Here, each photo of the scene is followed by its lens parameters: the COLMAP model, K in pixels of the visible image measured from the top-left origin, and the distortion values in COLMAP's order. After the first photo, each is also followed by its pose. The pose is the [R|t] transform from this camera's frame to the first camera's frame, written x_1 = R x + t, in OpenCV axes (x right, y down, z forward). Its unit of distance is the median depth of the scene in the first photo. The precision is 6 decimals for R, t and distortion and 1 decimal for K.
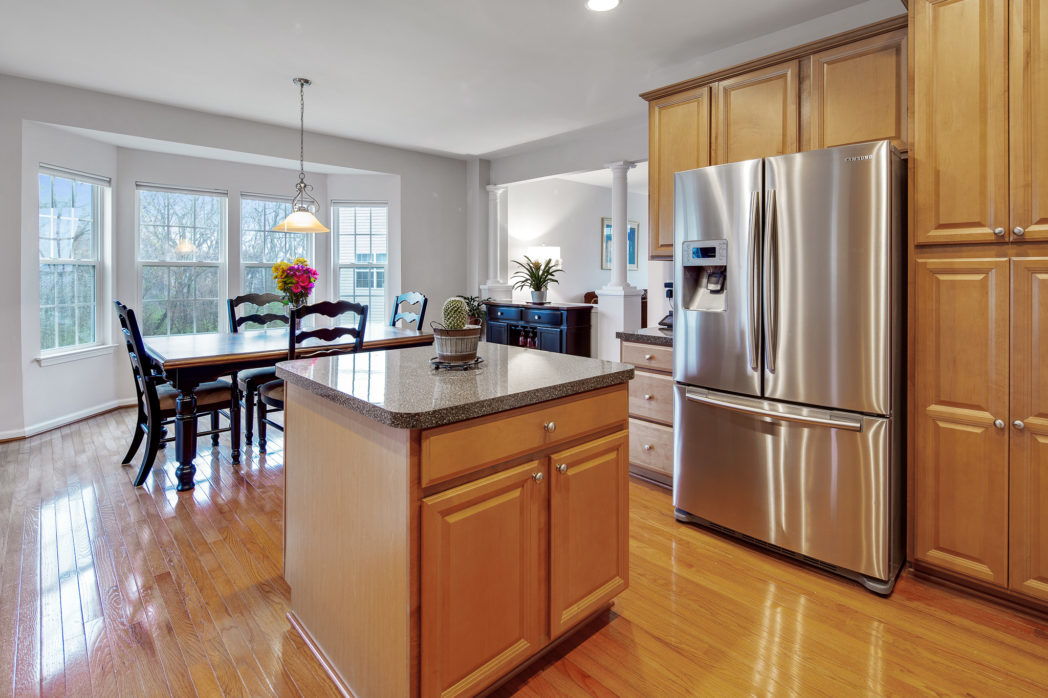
lens RADIAL K [[519.7, 0, 517.5], [0, 519.7, 279.8], [0, 0, 1]] dist [0.008414, -0.004415]
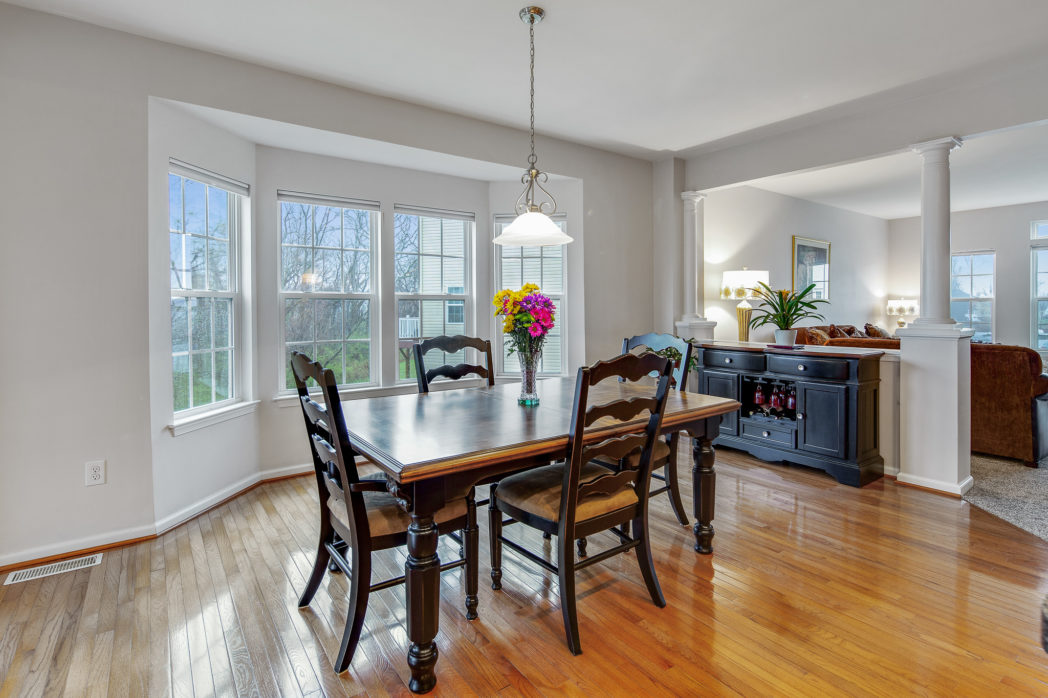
lens RADIAL K [[519.7, 0, 514.5], [0, 519.7, 316.9], [0, 0, 1]] dist [0.008414, -0.004415]
pose [[0.991627, -0.003765, -0.129083, -0.317584], [0.004649, 0.999968, 0.006554, -0.003358], [0.129054, -0.007099, 0.991612, 0.310680]]
